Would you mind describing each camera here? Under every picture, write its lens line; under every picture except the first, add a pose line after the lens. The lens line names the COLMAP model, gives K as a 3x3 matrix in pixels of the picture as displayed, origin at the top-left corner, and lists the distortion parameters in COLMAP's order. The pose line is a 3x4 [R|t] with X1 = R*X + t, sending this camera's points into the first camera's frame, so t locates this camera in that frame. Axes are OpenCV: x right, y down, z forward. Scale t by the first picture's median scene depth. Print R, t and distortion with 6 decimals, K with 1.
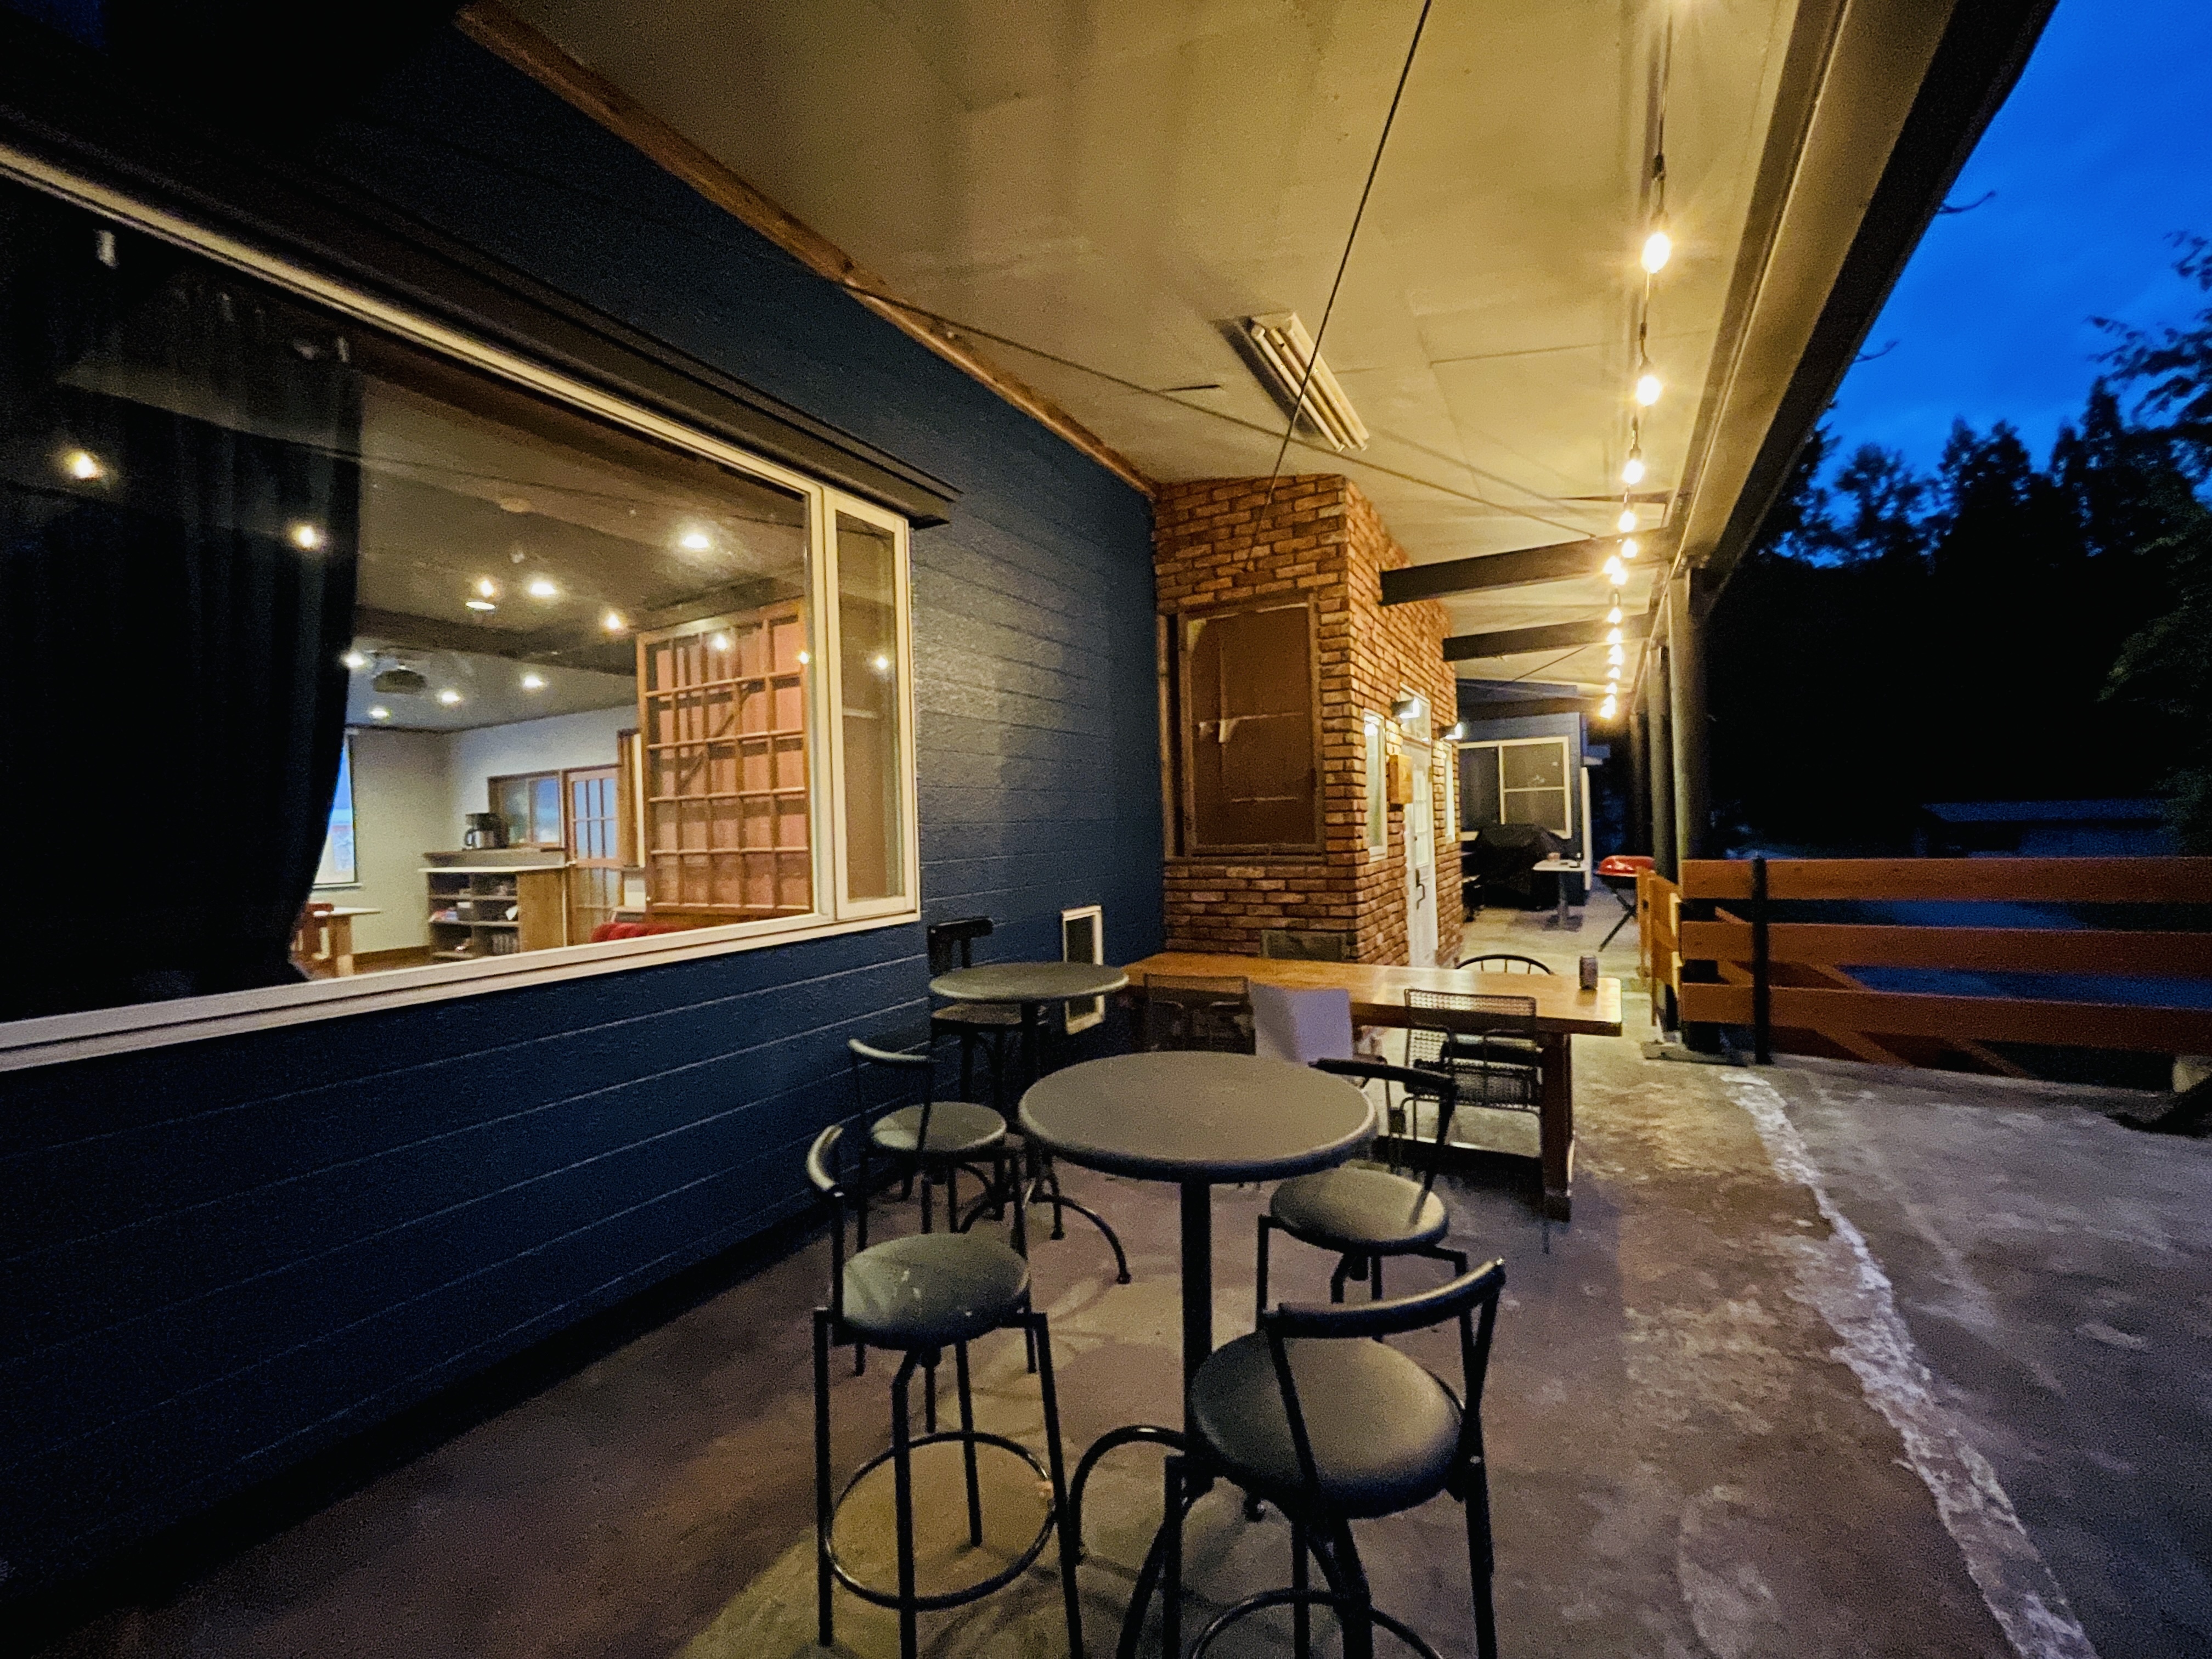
lens RADIAL K [[900.2, 0, 1106.0], [0, 900.2, 829.5], [0, 0, 1]] dist [-0.000925, -0.000269]
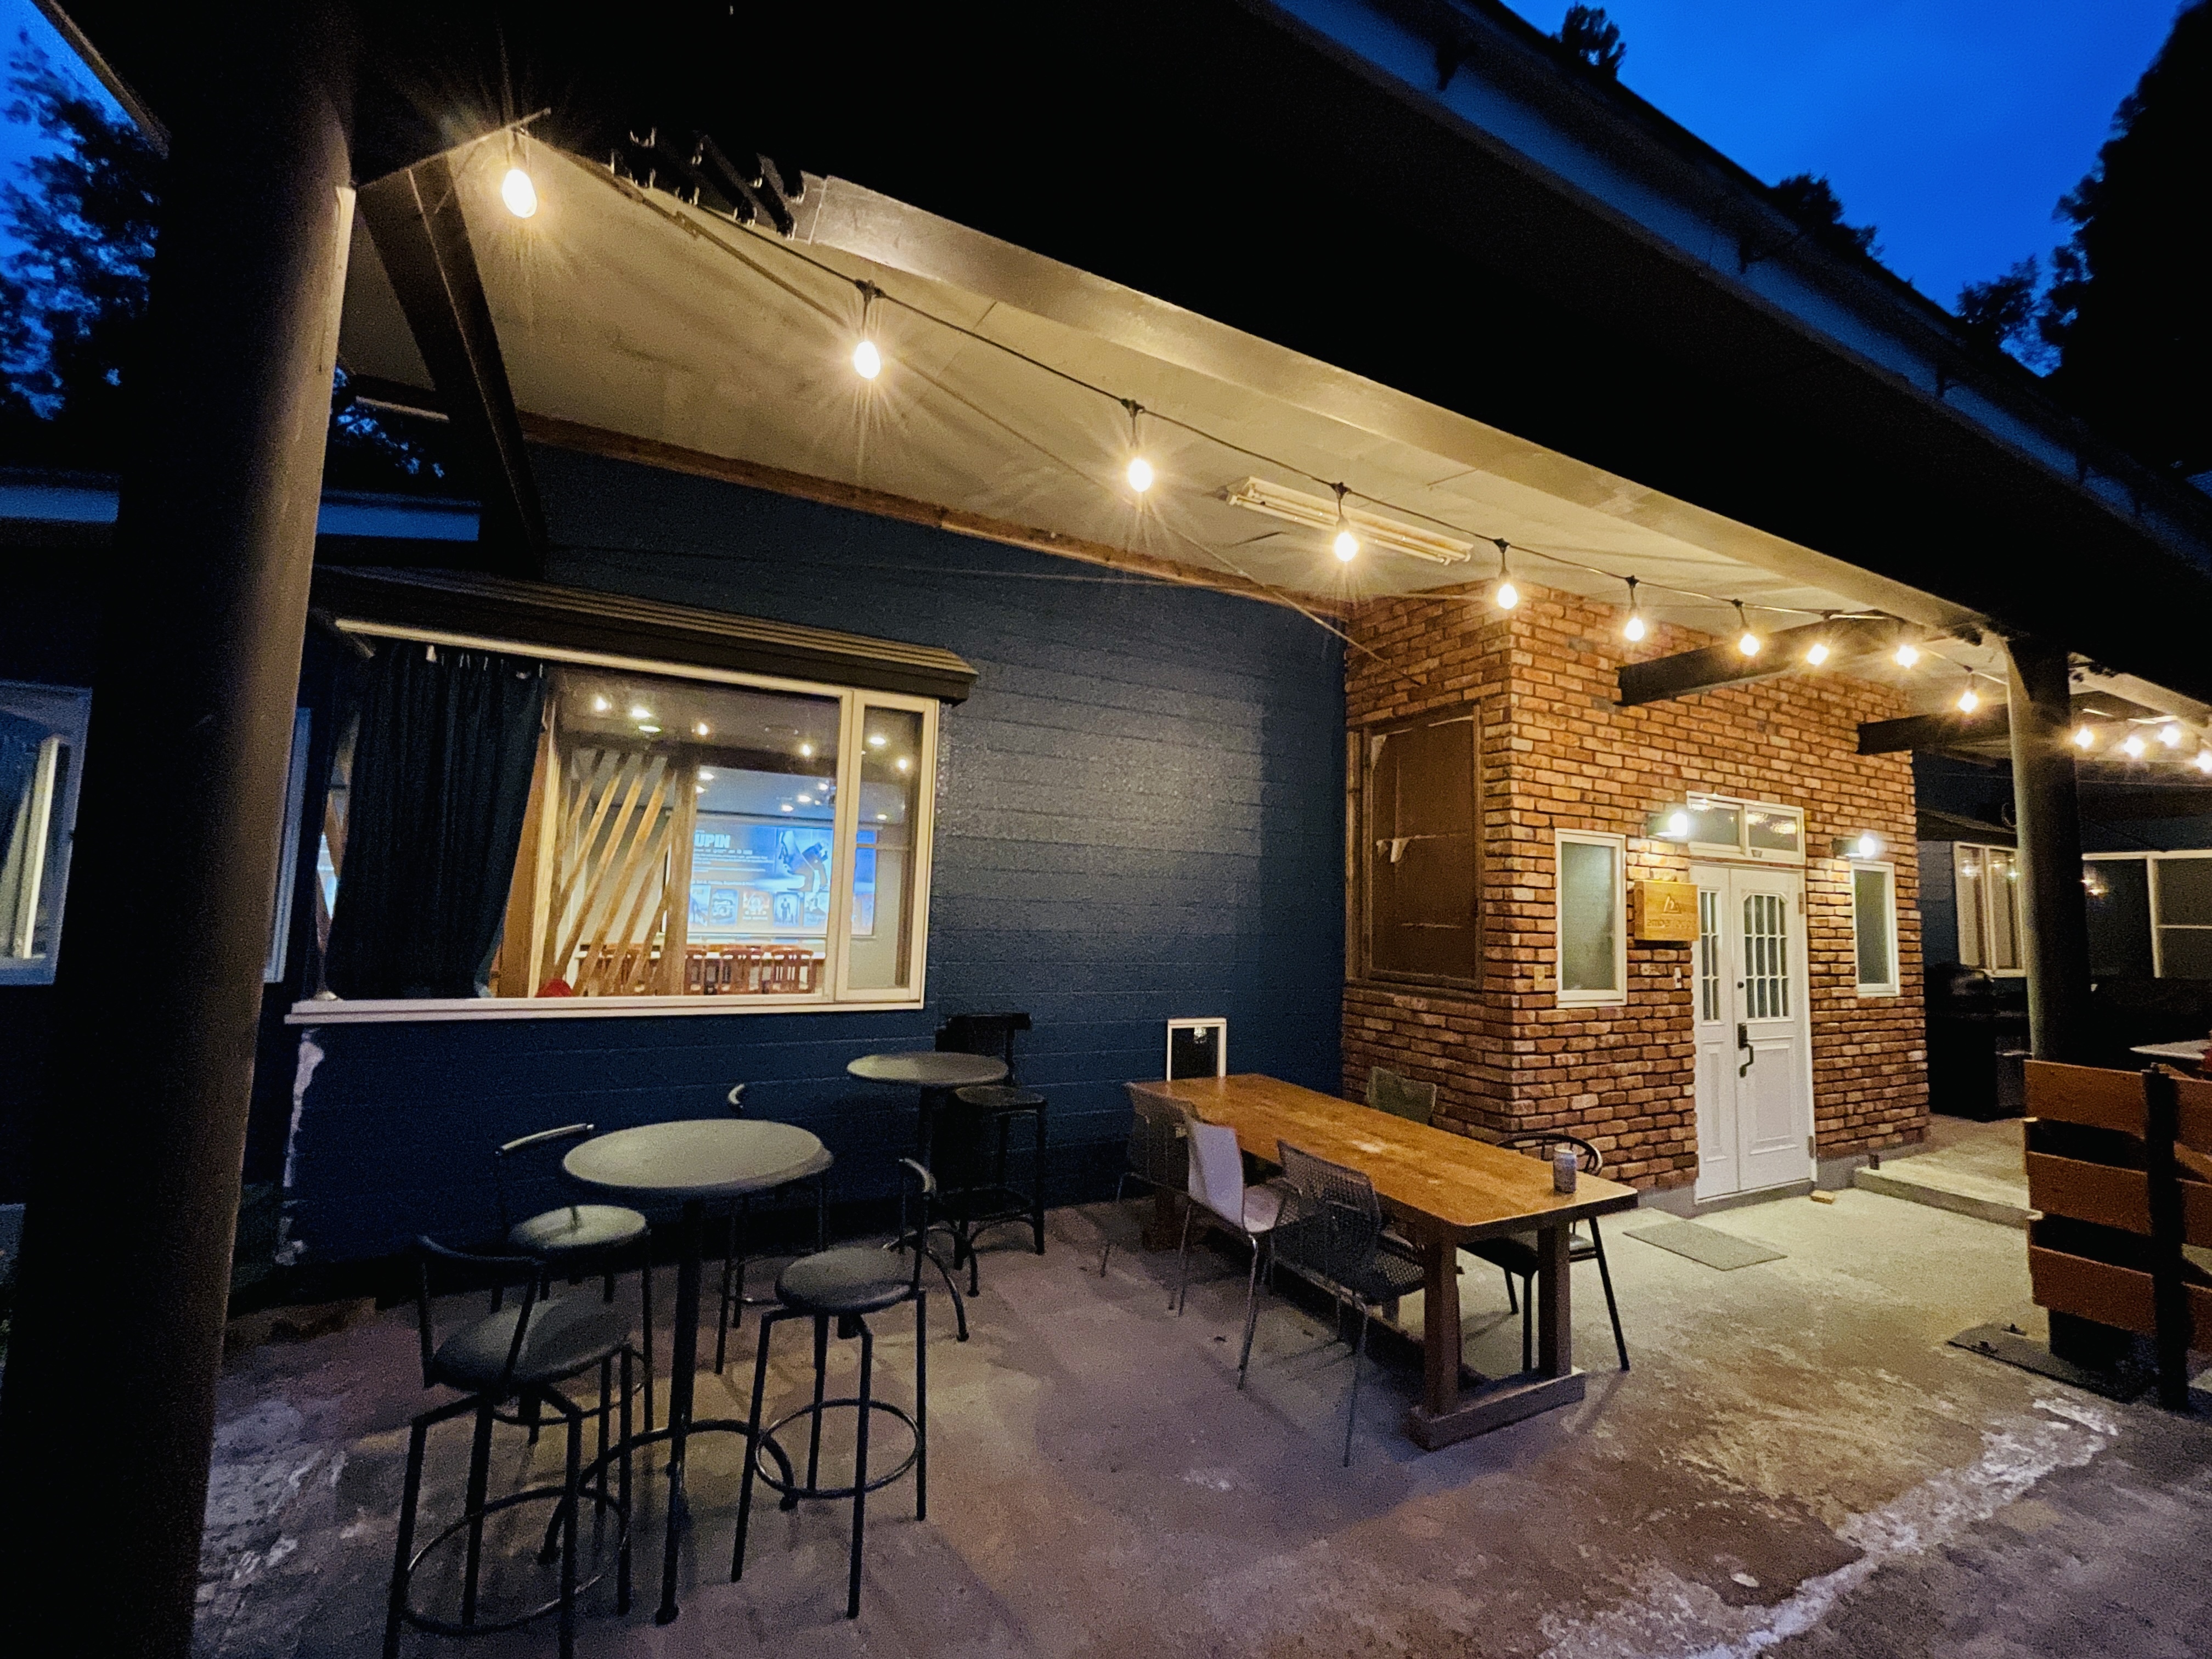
lens RADIAL K [[908.3, 0, 1106.0], [0, 908.3, 829.5], [0, 0, 1]] dist [-0.001554, -0.002870]
pose [[0.828153, 0.011300, -0.560388, 0.439781], [-0.062619, 0.995403, -0.072469, -0.045086], [0.556993, 0.095106, 0.825054, 0.034682]]
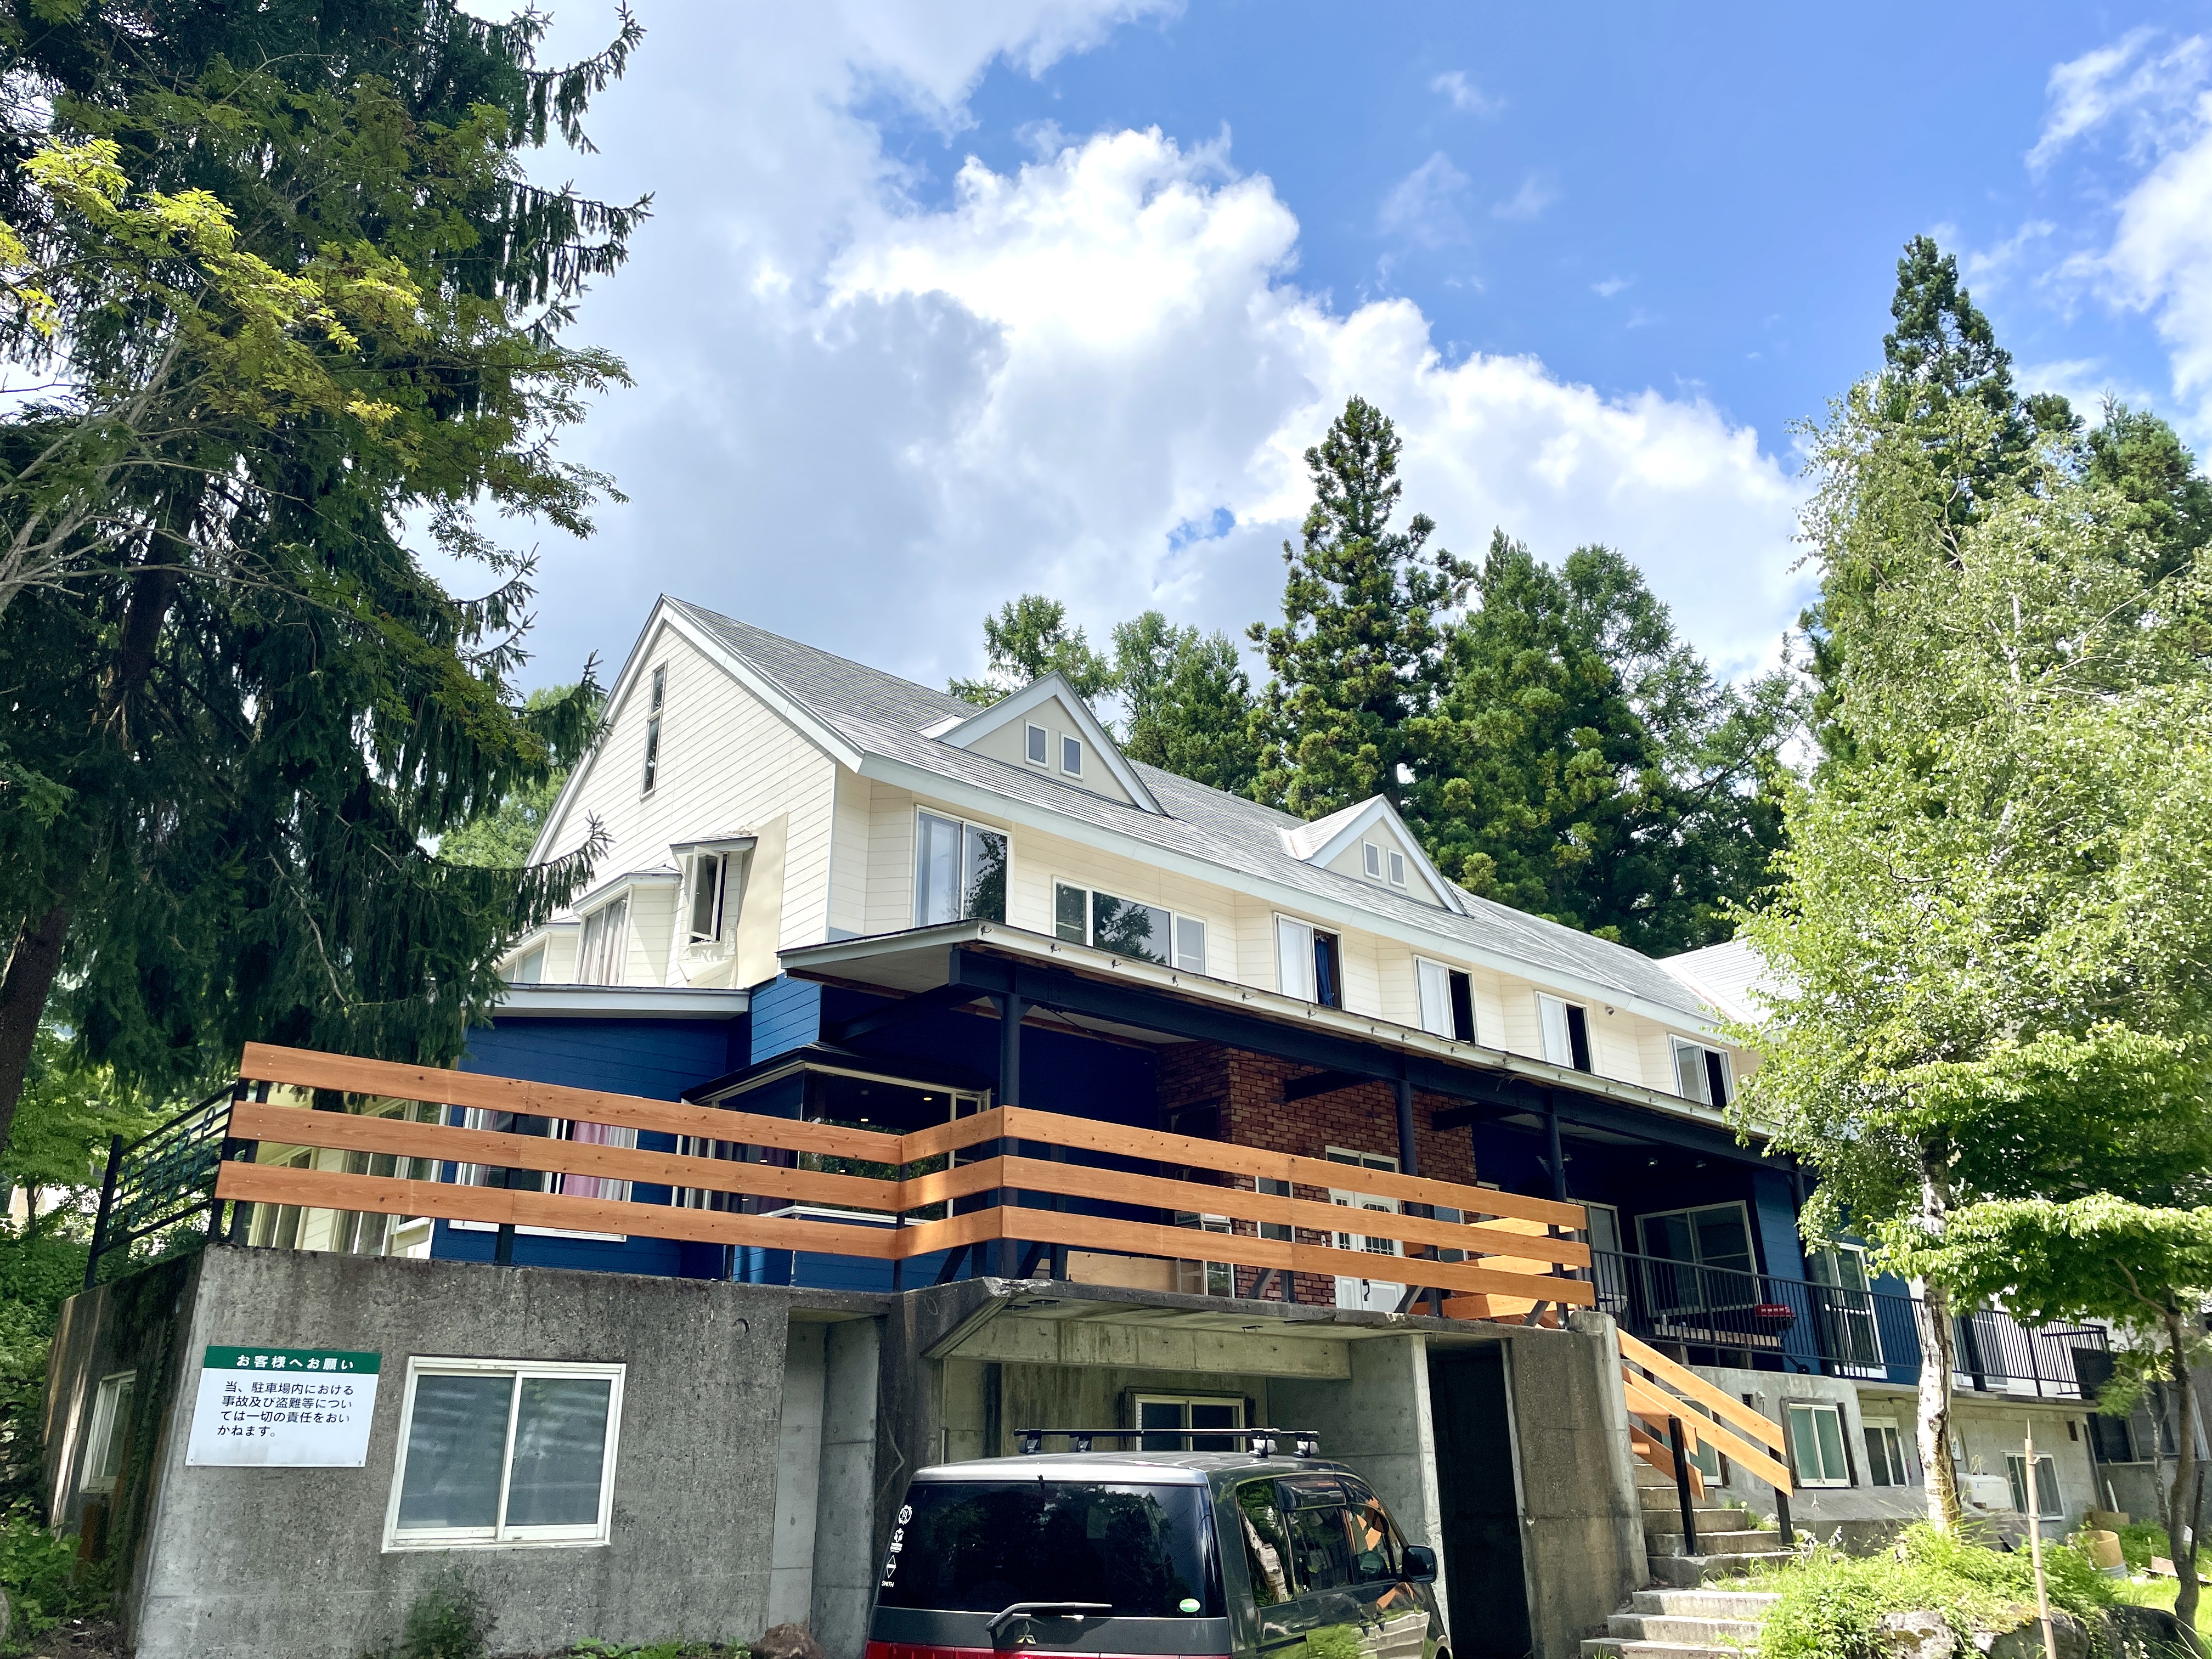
lens RADIAL K [[1650.6, 0, 1106.0], [0, 1650.6, 829.5], [0, 0, 1]] dist [0.064428, -0.081422]
pose [[0.932663, -0.122027, -0.339483, 1.260020], [-0.015267, 0.926857, -0.375103, 0.512678], [0.360425, 0.355028, 0.862583, -2.269171]]
